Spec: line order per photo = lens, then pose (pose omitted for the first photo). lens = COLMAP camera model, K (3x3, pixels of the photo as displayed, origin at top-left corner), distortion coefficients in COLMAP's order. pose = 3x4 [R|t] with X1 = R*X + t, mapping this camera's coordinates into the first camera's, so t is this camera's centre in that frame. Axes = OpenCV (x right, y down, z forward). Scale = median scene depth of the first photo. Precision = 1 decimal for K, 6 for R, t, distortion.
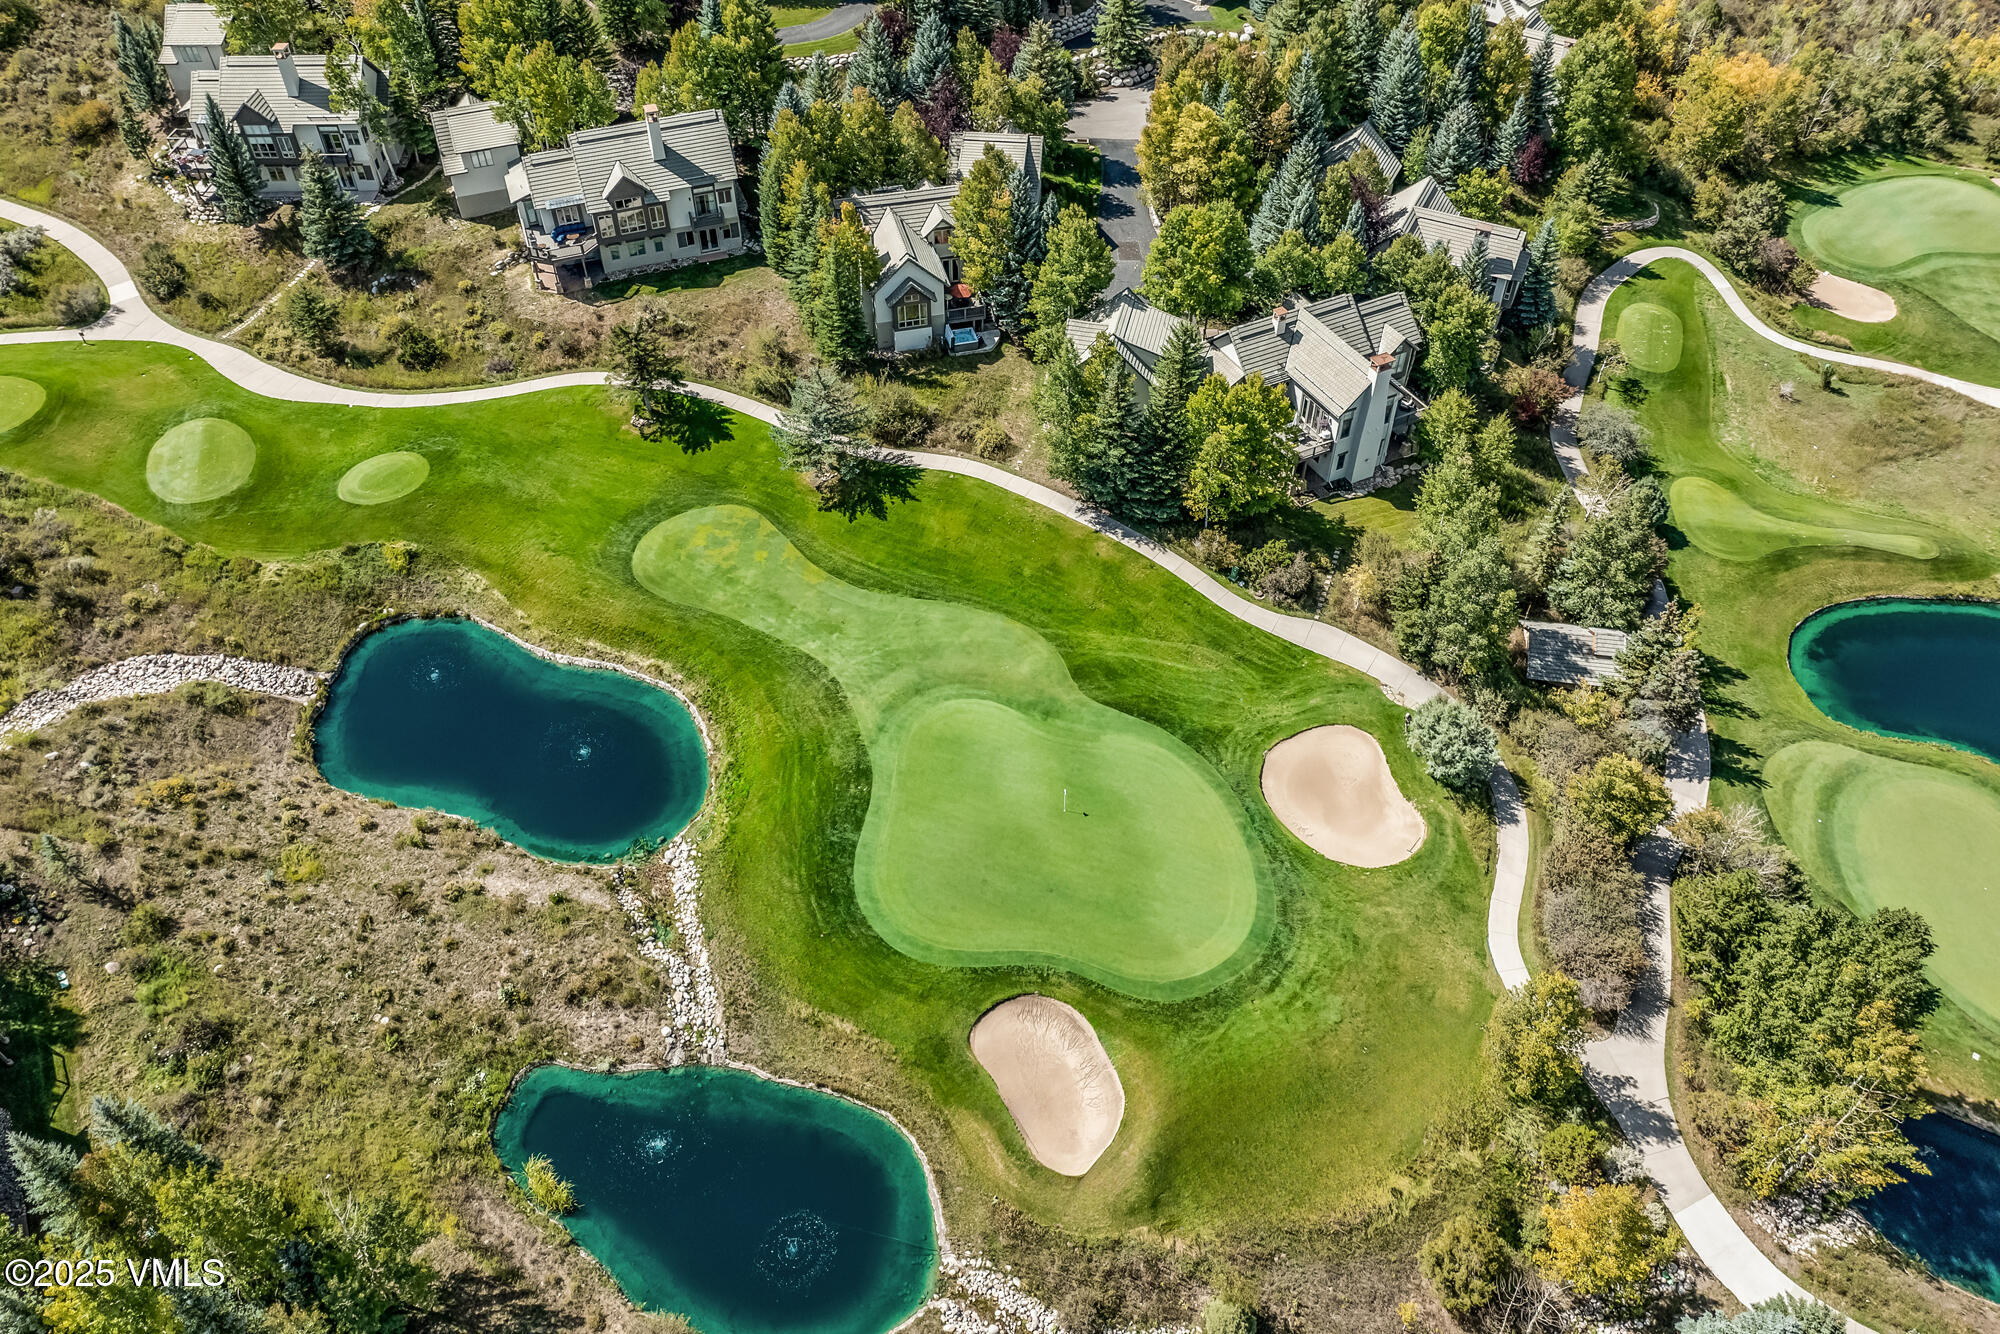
lens RADIAL K [[1442.9, 0, 997.3], [0, 1442.9, 595.1], [0, 0, 1]] dist [-0.036769, -0.006964]
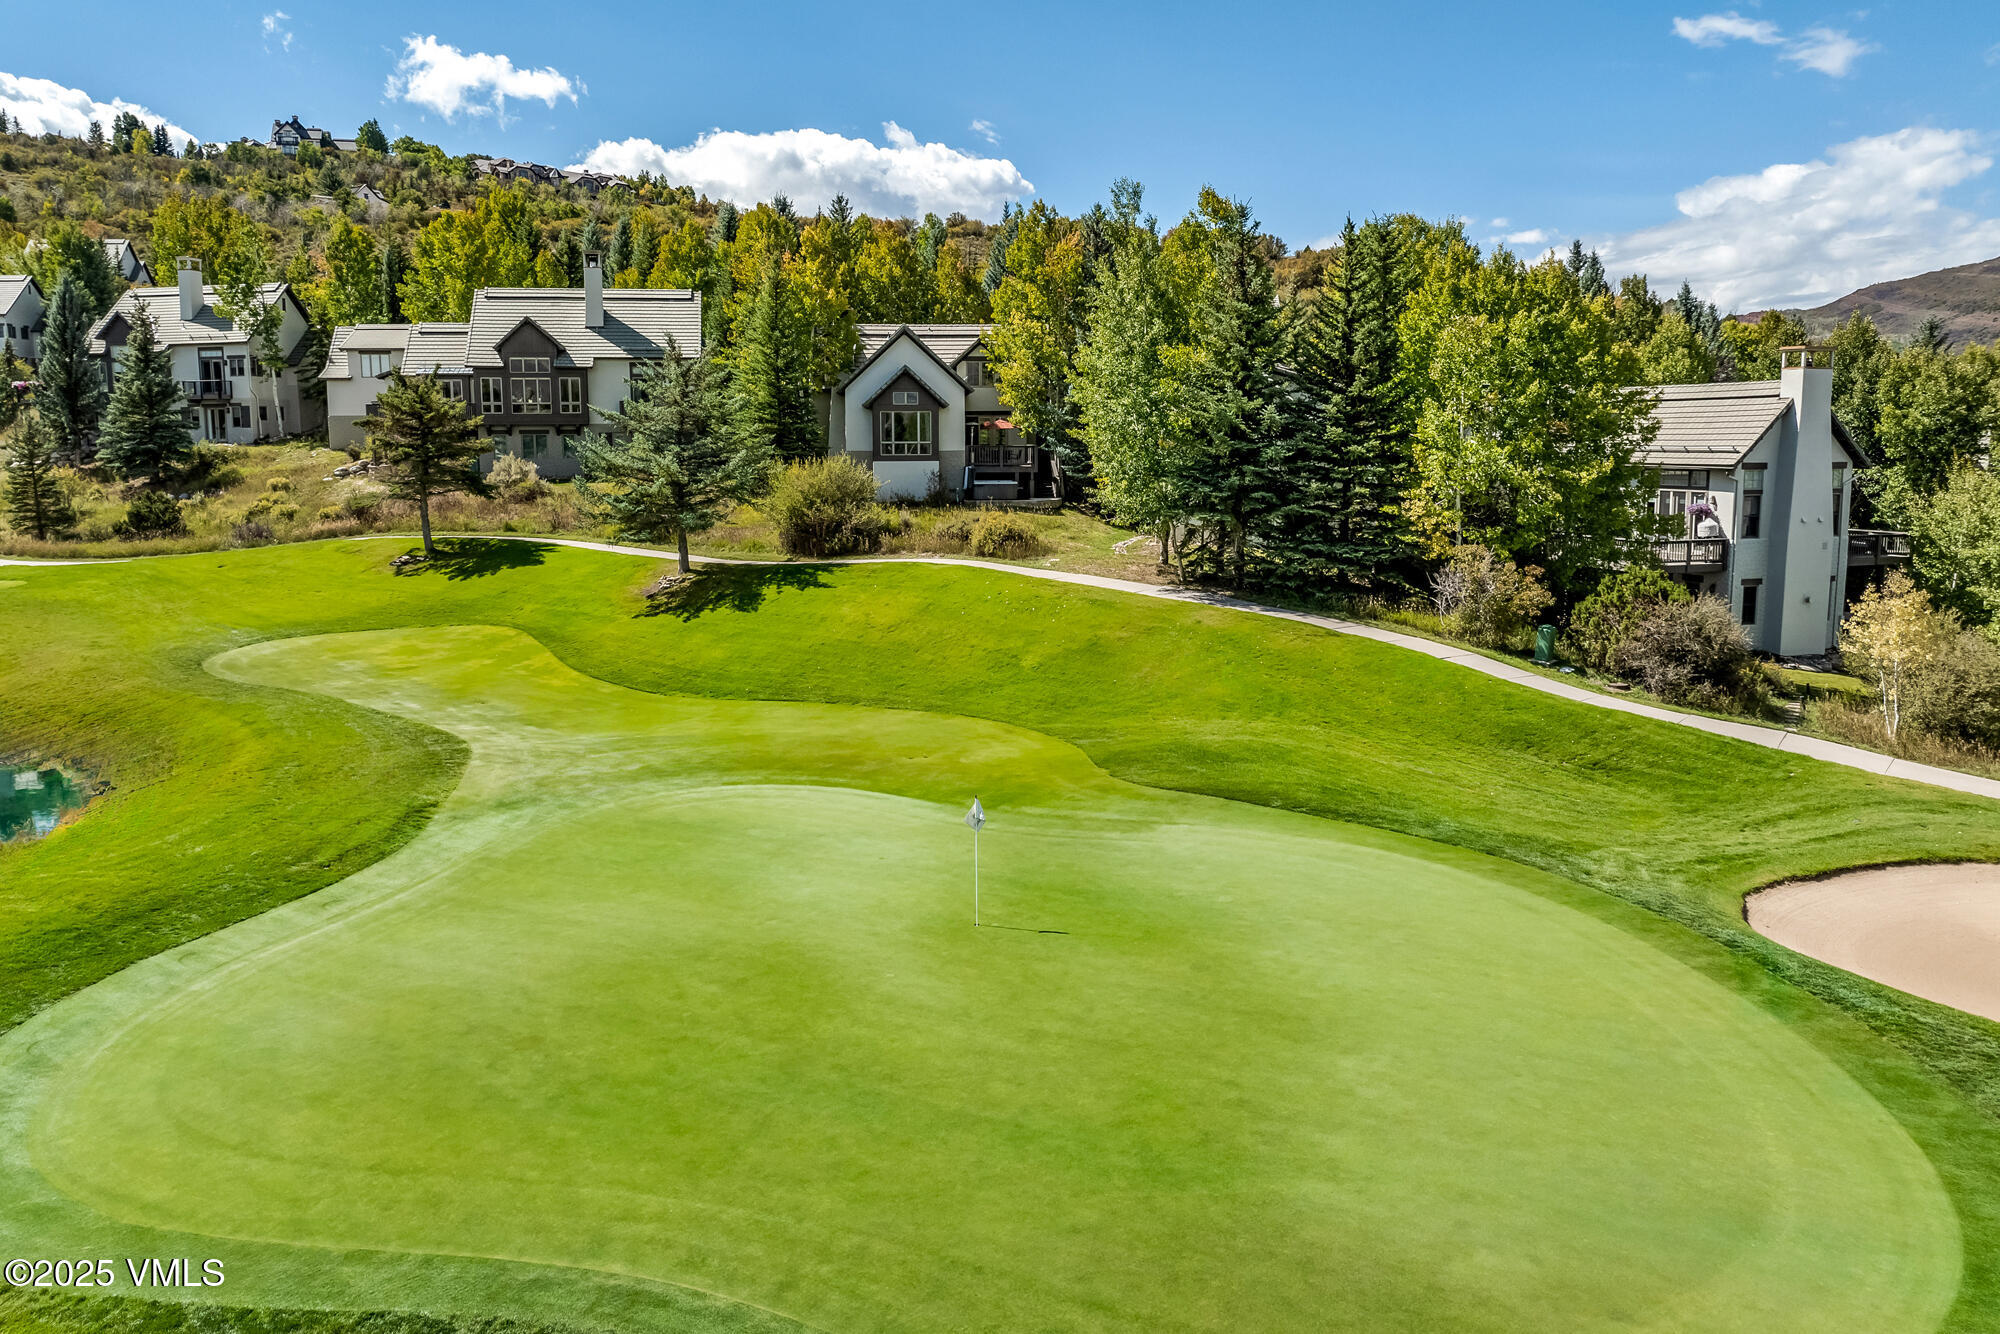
lens RADIAL K [[1442.9, 0, 997.3], [0, 1442.9, 595.1], [0, 0, 1]] dist [-0.036769, -0.006964]
pose [[0.987616, 0.018577, -0.155789, 0.069716], [-0.107917, 0.801192, -0.588597, 0.196927], [0.113883, 0.598120, 0.793274, 0.593401]]
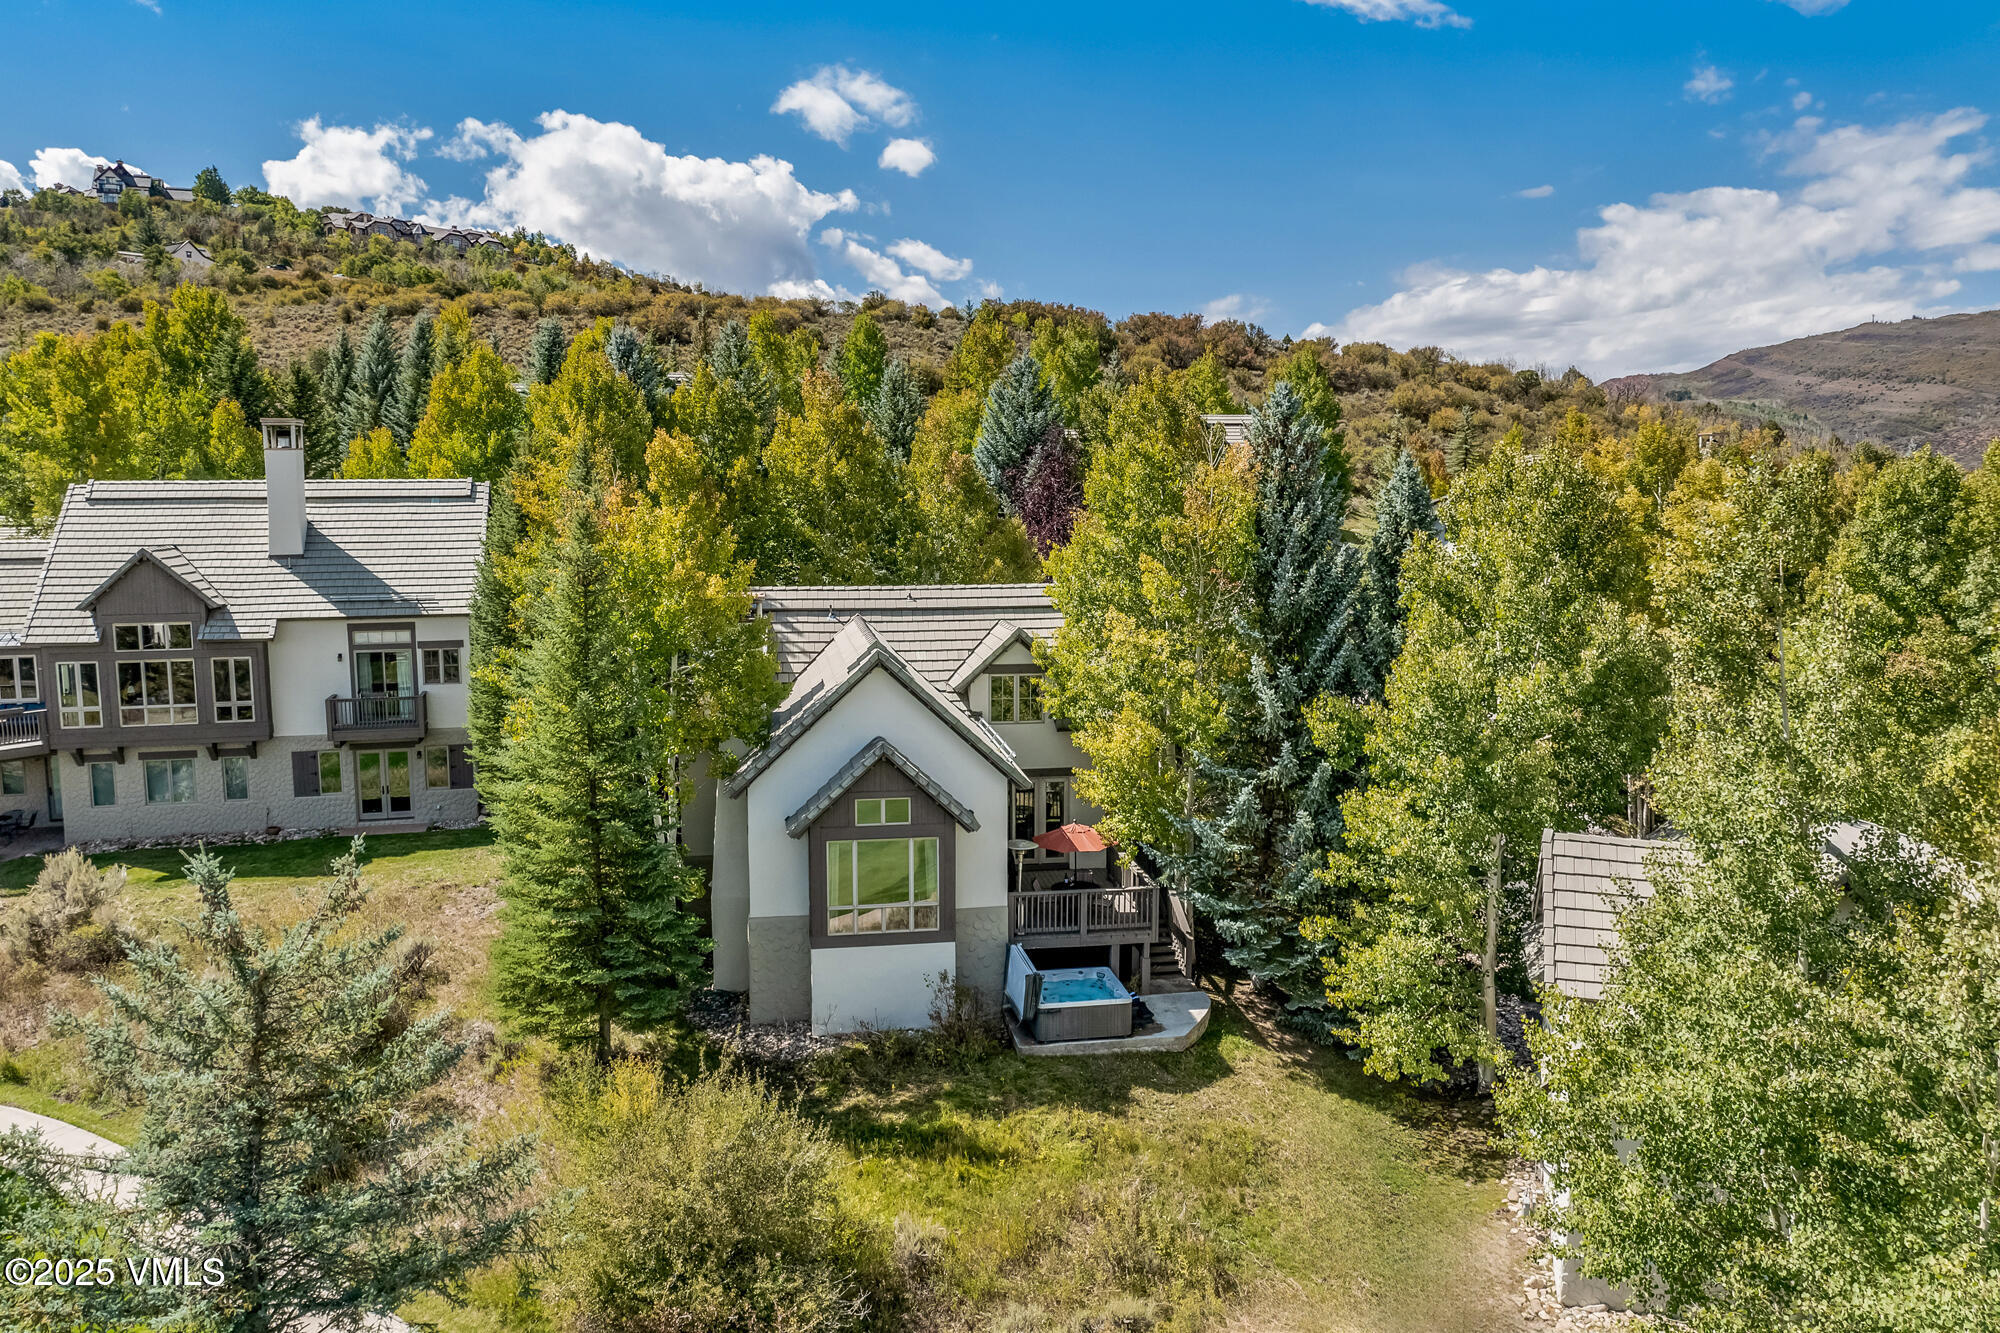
lens RADIAL K [[1437.7, 0, 1000.0], [0, 1437.7, 666.5], [0, 0, 1]] dist [-0.041508, 0.009317]
pose [[0.996405, 0.014362, -0.083495, -0.016558], [-0.060825, 0.807301, -0.586997, -0.075346], [0.058975, 0.589965, 0.805272, 0.778312]]
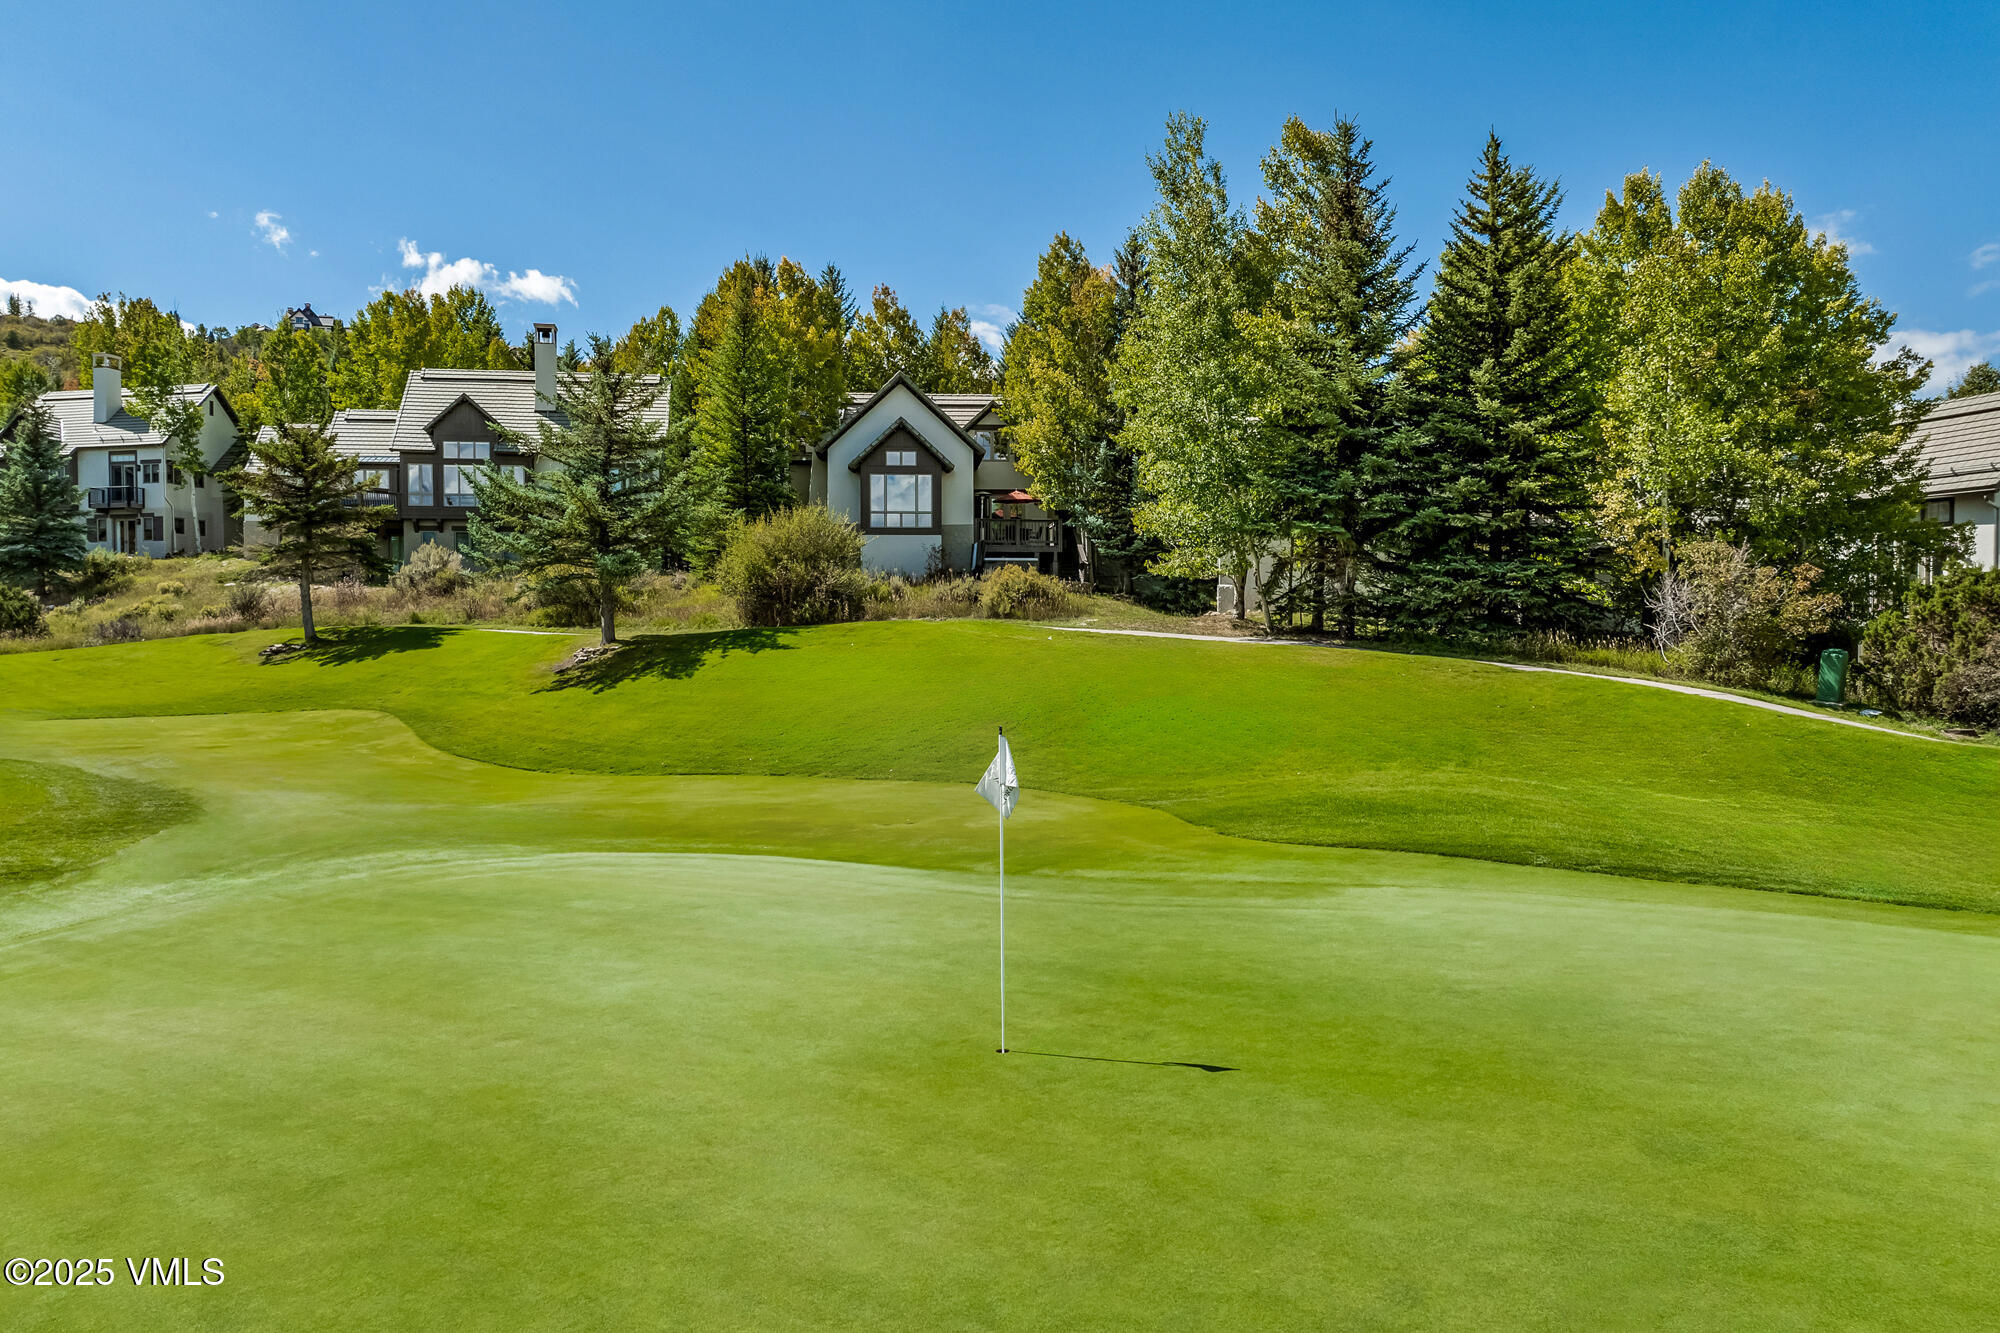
lens RADIAL K [[1434.7, 0, 1000.0], [0, 1434.7, 666.5], [0, 0, 1]] dist [-0.041510, 0.000046]
pose [[0.987154, 0.007270, -0.159607, 0.049167], [-0.111849, 0.744800, -0.657847, 0.153132], [0.114092, 0.667248, 0.736045, 0.705279]]
